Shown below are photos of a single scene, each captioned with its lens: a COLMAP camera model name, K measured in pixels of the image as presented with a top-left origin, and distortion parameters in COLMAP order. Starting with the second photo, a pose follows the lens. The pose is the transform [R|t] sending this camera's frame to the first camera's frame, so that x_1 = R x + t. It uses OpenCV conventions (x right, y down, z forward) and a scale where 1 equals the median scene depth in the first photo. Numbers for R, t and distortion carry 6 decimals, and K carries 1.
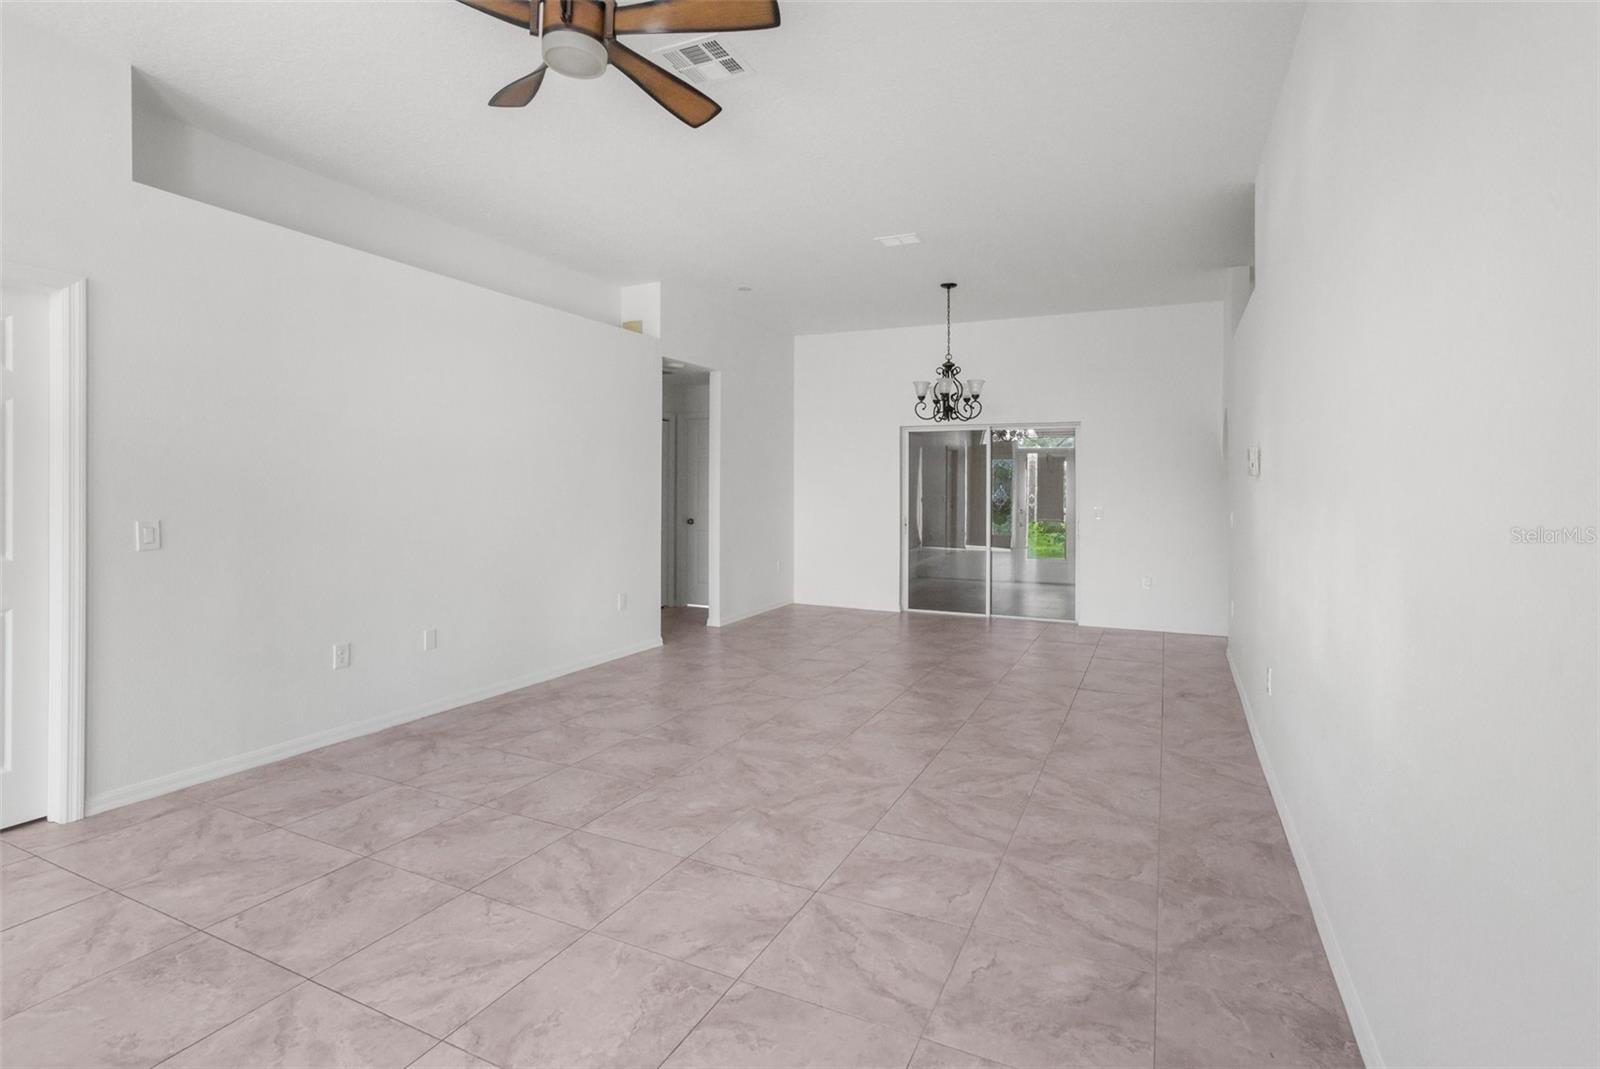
lens RADIAL K [[748.9, 0, 789.0], [0, 748.9, 486.6], [0, 0, 1]] dist [-0.010172, 0.004301]
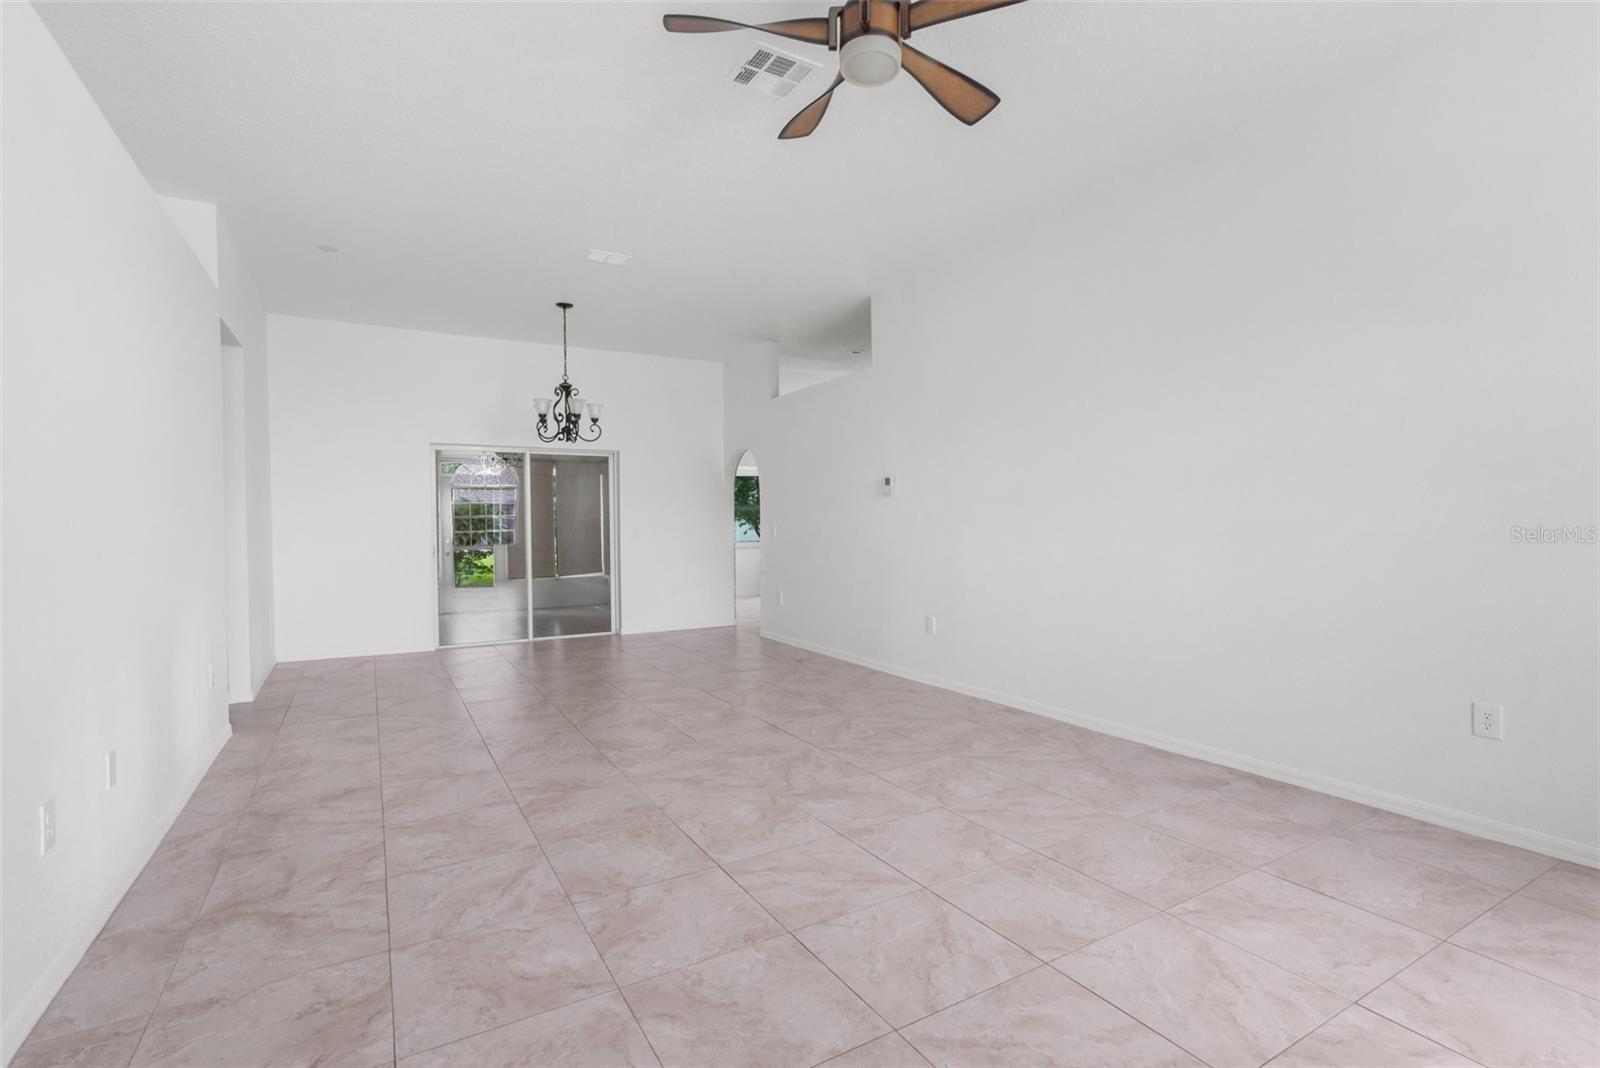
lens RADIAL K [[748.9, 0, 795.1], [0, 748.9, 532.9], [0, 0, 1]] dist [-0.010172, 0.004301]
pose [[0.558587, -0.020499, 0.829192, -0.951640], [0.006455, 0.999772, 0.020368, 0.033040], [-0.829421, -0.006025, 0.558592, 0.401670]]
